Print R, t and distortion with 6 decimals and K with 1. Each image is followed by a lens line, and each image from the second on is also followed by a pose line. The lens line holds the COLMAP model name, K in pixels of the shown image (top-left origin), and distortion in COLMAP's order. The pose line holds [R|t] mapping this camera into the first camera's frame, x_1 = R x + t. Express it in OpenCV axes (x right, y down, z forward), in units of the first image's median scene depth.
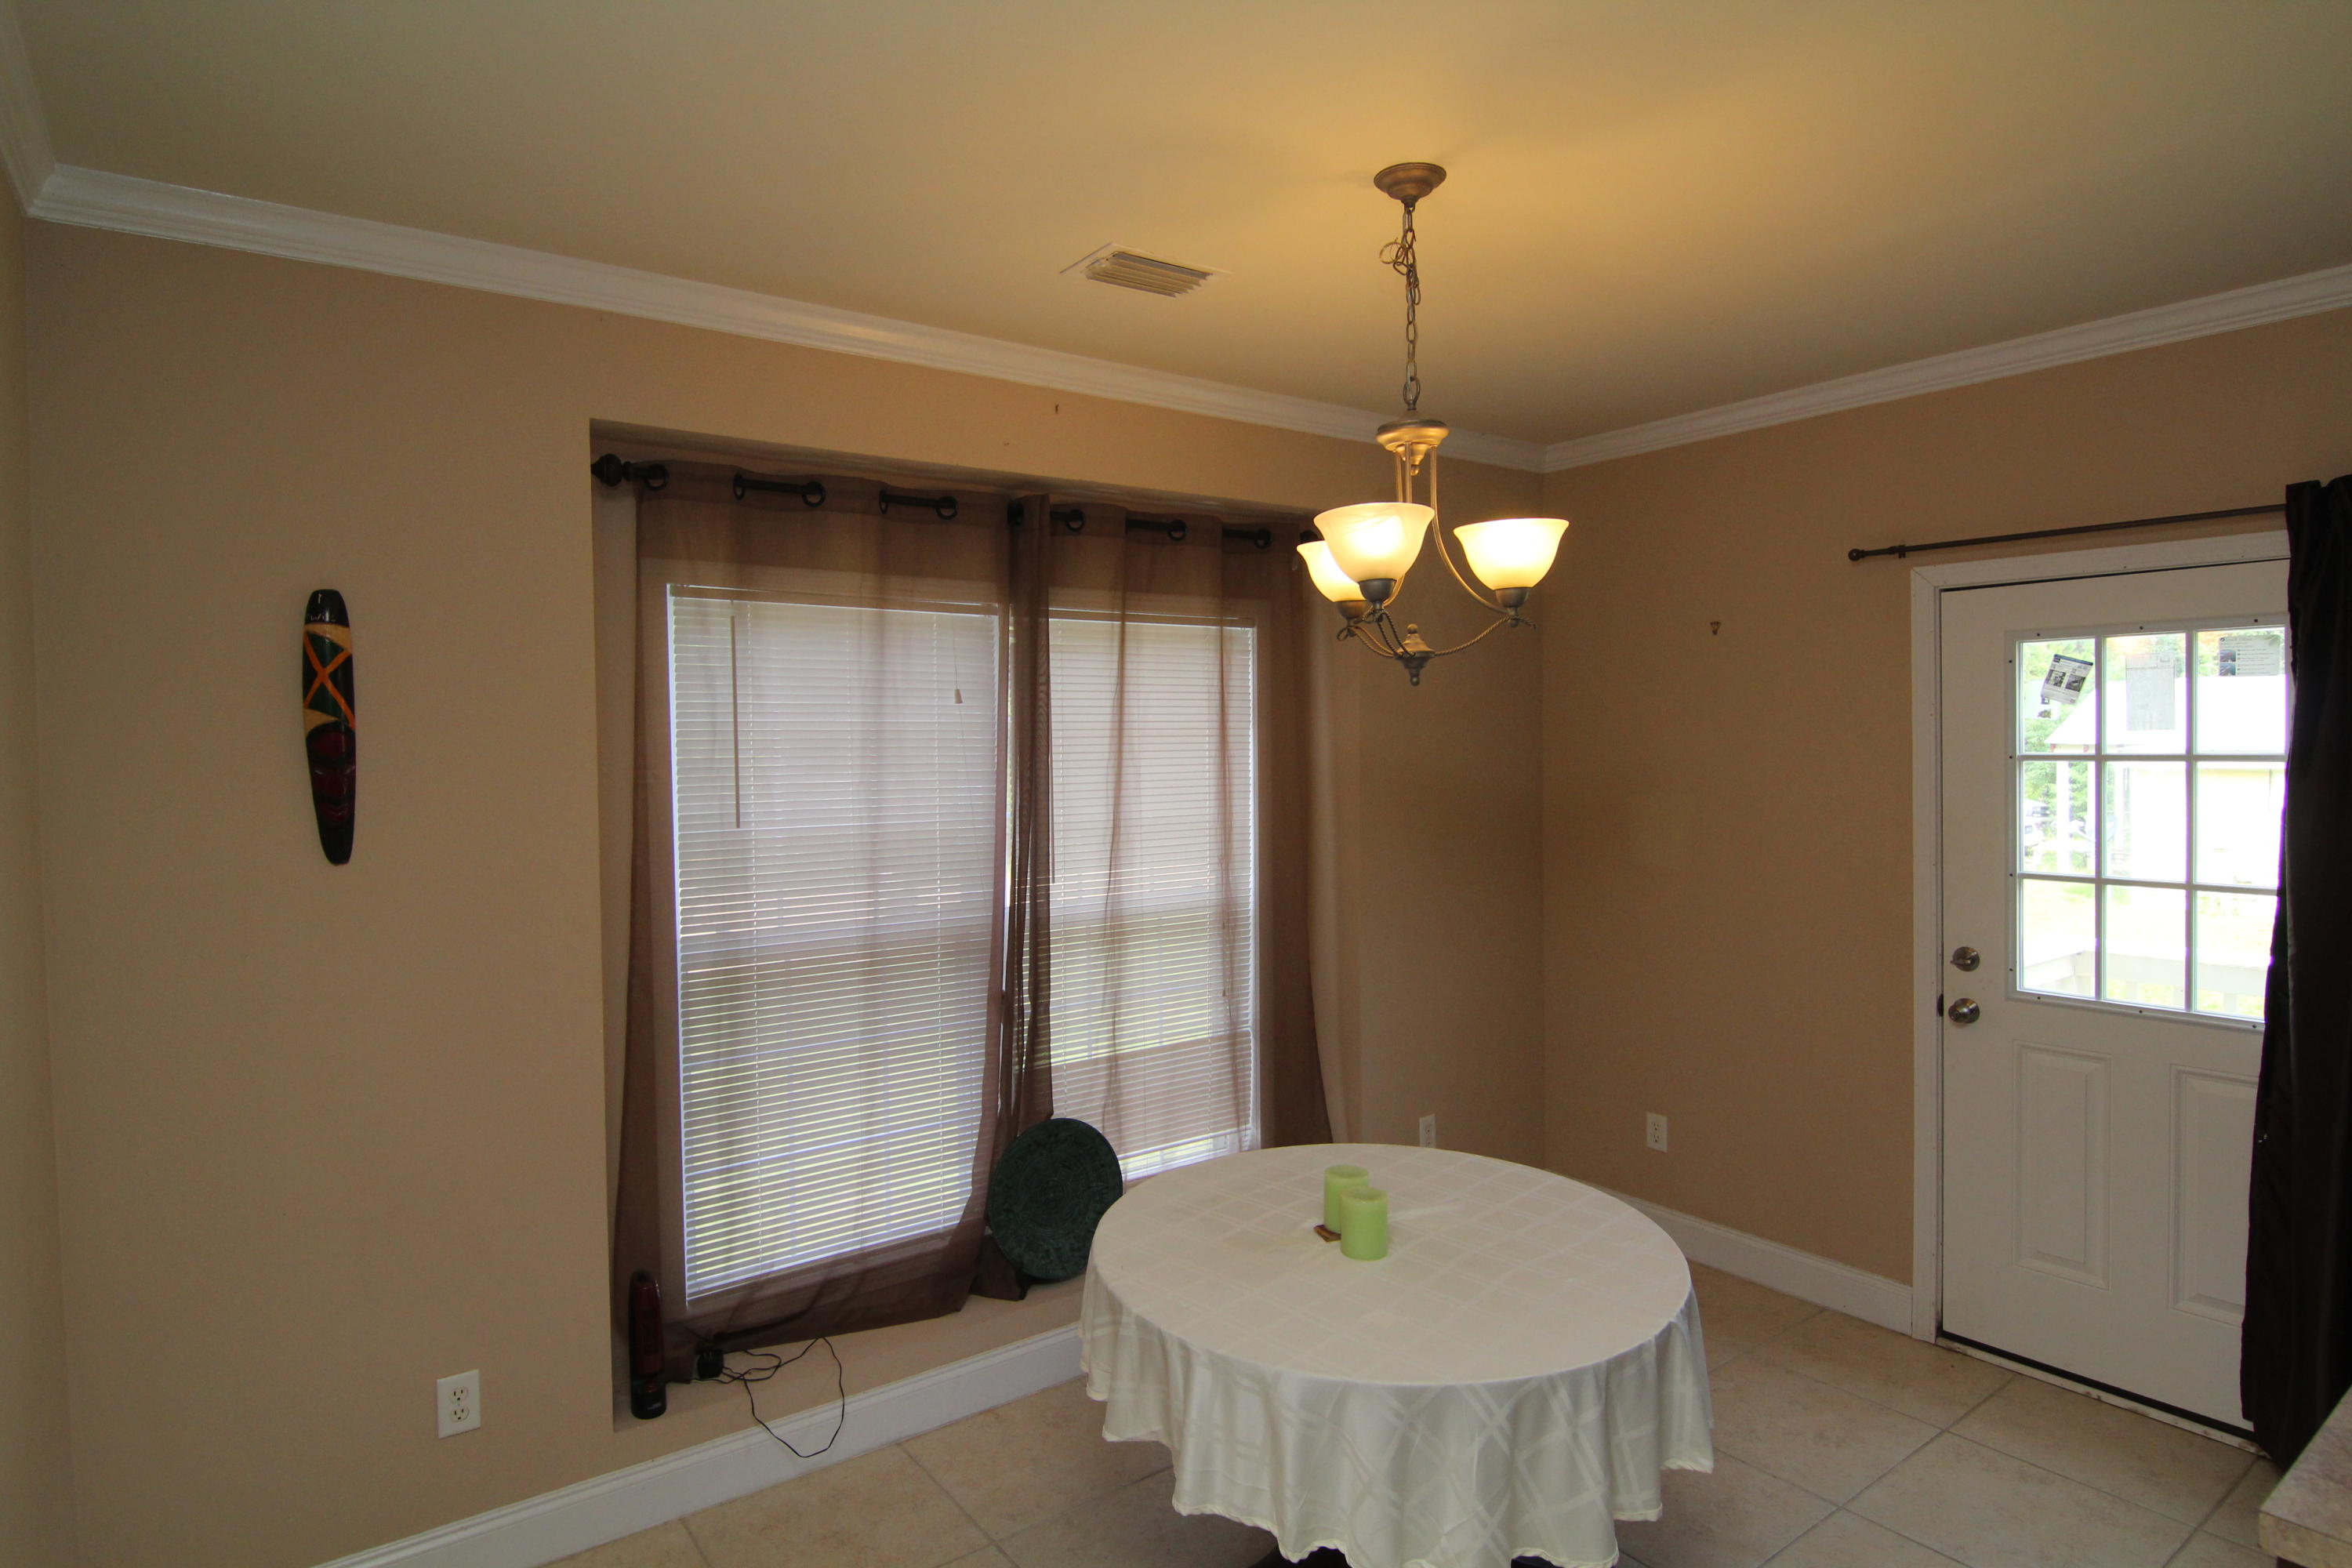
lens RADIAL K [[1285.5, 0, 1177.8], [0, 1285.5, 771.3], [0, 0, 1]] dist [-0.012932, -0.005856]
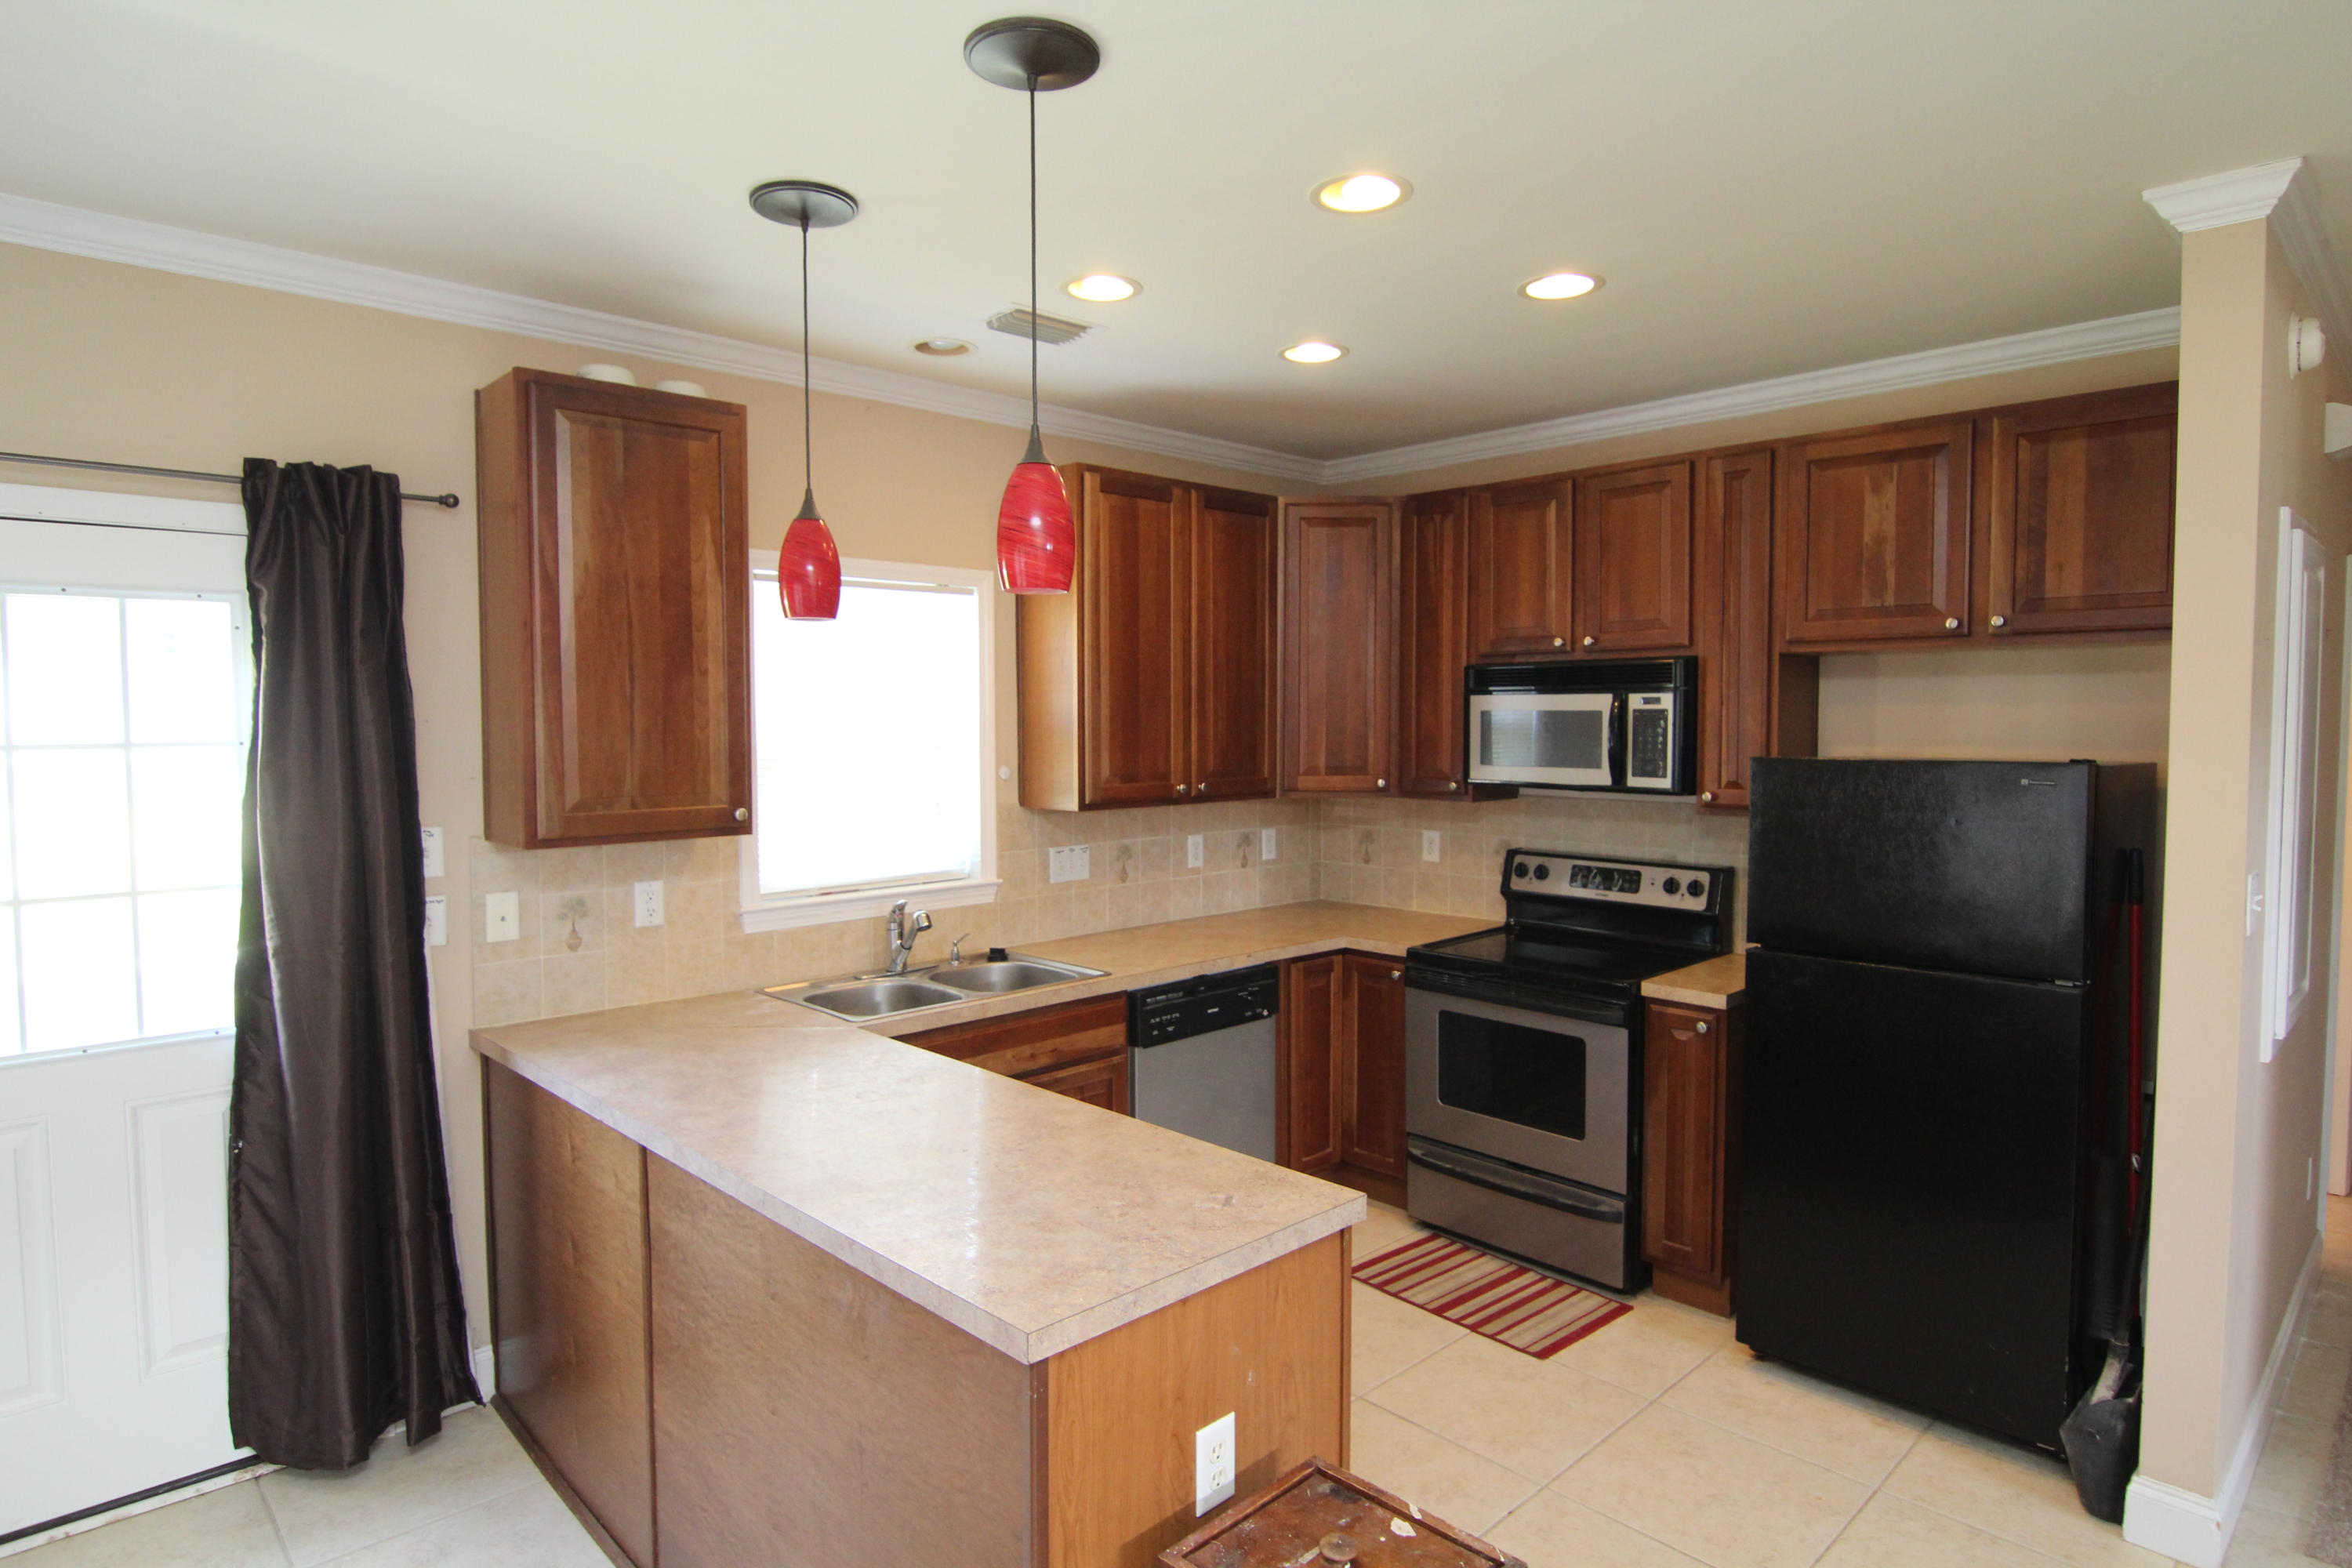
lens RADIAL K [[1285.5, 0, 1170.7], [0, 1285.5, 778.0], [0, 0, 1]] dist [-0.012932, -0.005856]
pose [[-0.131208, -0.031653, 0.990849, -0.151742], [0.030513, 0.998888, 0.035951, 0.001552], [-0.990885, 0.034950, -0.130096, 0.387916]]
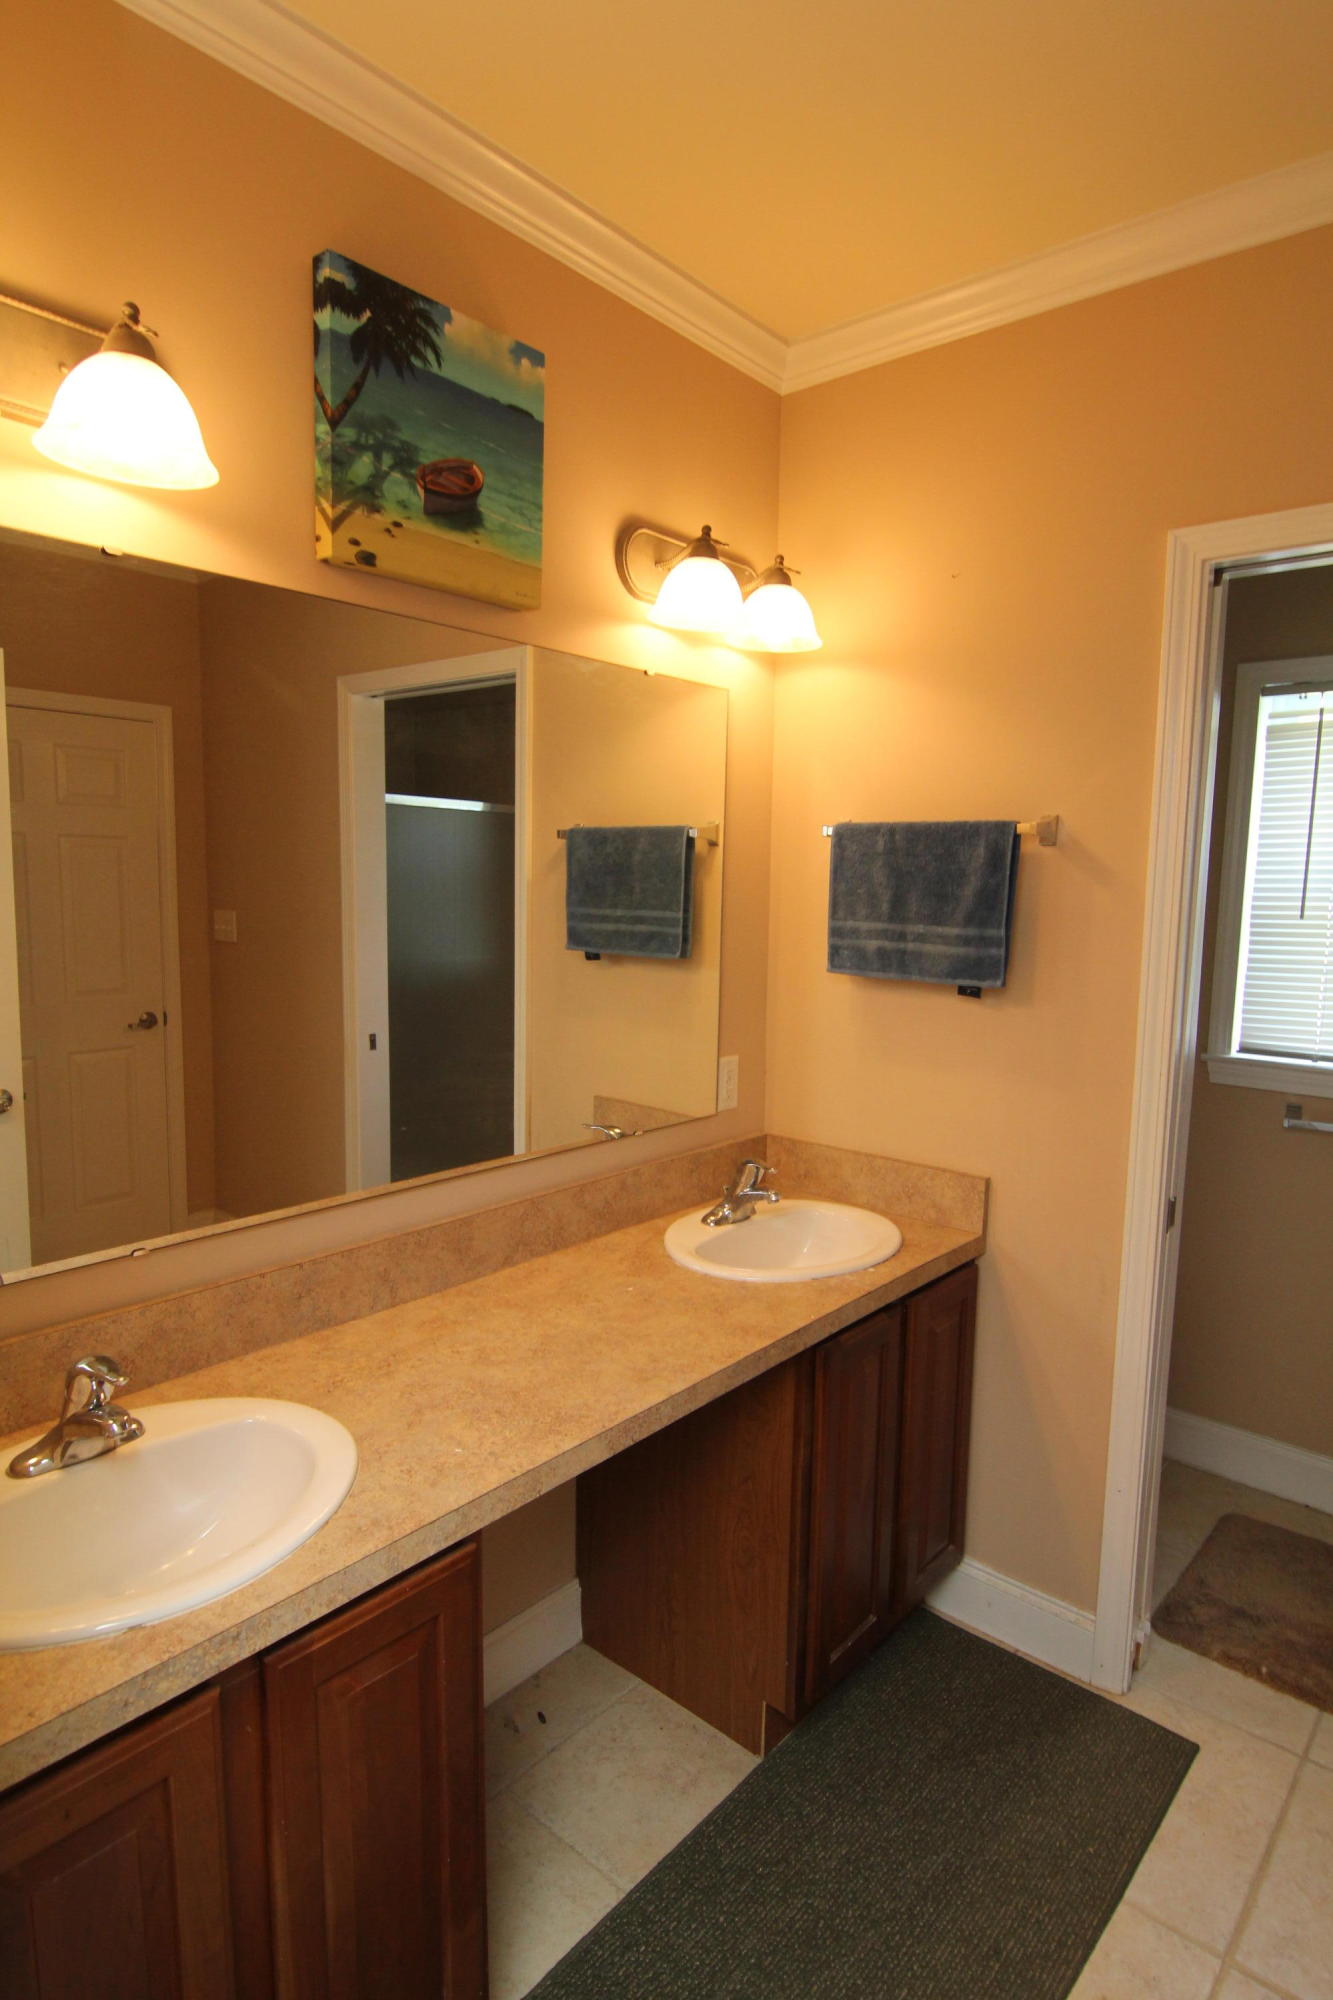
lens RADIAL K [[1093.1, 0, 670.4], [0, 1093.1, 991.1], [0, 0, 1]] dist [-0.012932, -0.005856]
pose [[0.974102, -0.002498, 0.226094, 0.433611], [-0.014811, 0.997086, 0.074830, 0.018730], [-0.225622, -0.076240, 0.971227, -0.178027]]
